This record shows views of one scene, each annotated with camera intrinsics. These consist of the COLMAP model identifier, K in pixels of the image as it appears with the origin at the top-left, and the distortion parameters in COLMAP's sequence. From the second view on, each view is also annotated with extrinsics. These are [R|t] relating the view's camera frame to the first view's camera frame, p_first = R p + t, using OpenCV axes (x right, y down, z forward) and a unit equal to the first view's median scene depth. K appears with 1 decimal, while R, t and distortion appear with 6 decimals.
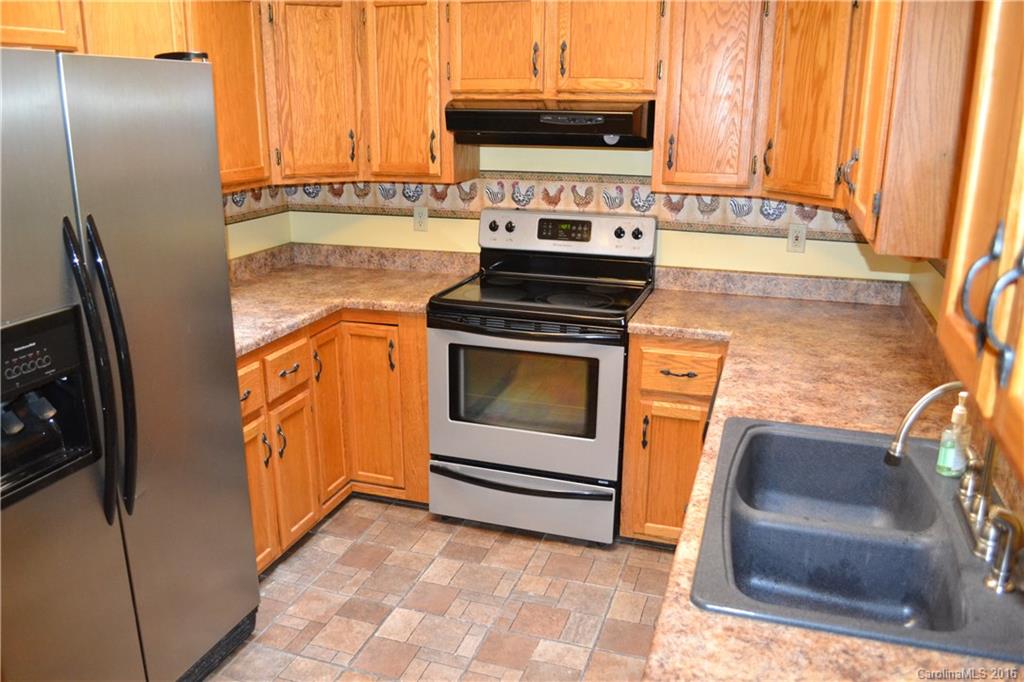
lens RADIAL K [[819.8, 0, 506.6], [0, 819.8, 362.9], [0, 0, 1]] dist [-0.087108, 0.018063]
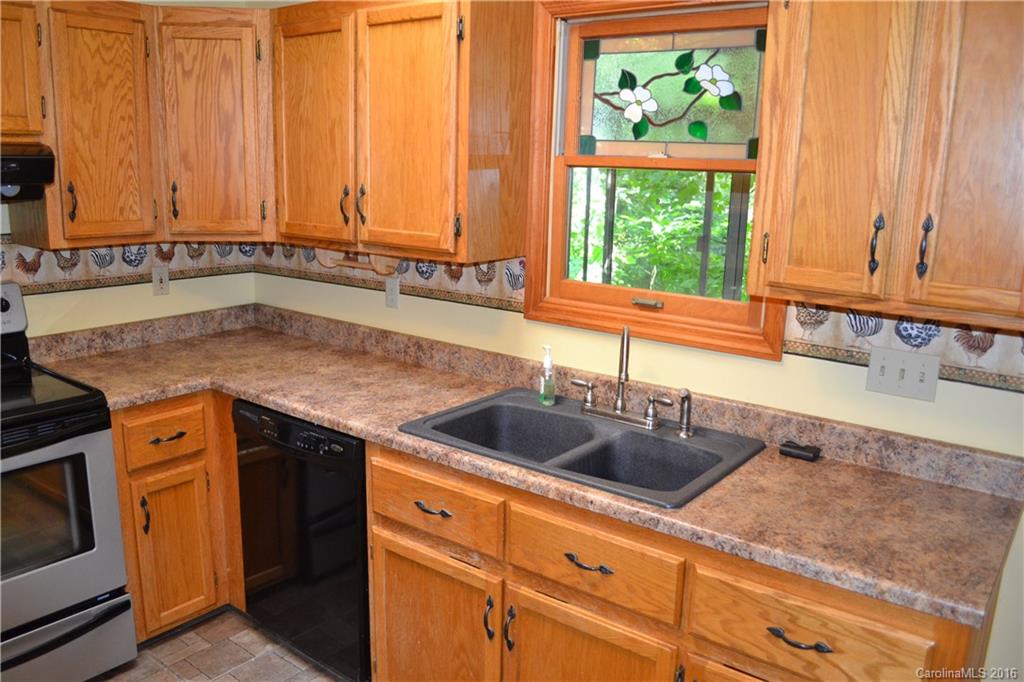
lens RADIAL K [[819.8, 0, 512.1], [0, 819.8, 348.8], [0, 0, 1]] dist [-0.087108, 0.018063]
pose [[0.336501, -0.202918, 0.919560, -0.479349], [0.266460, 0.957116, 0.113698, -0.084205], [-0.903198, 0.206766, 0.376141, 0.302484]]
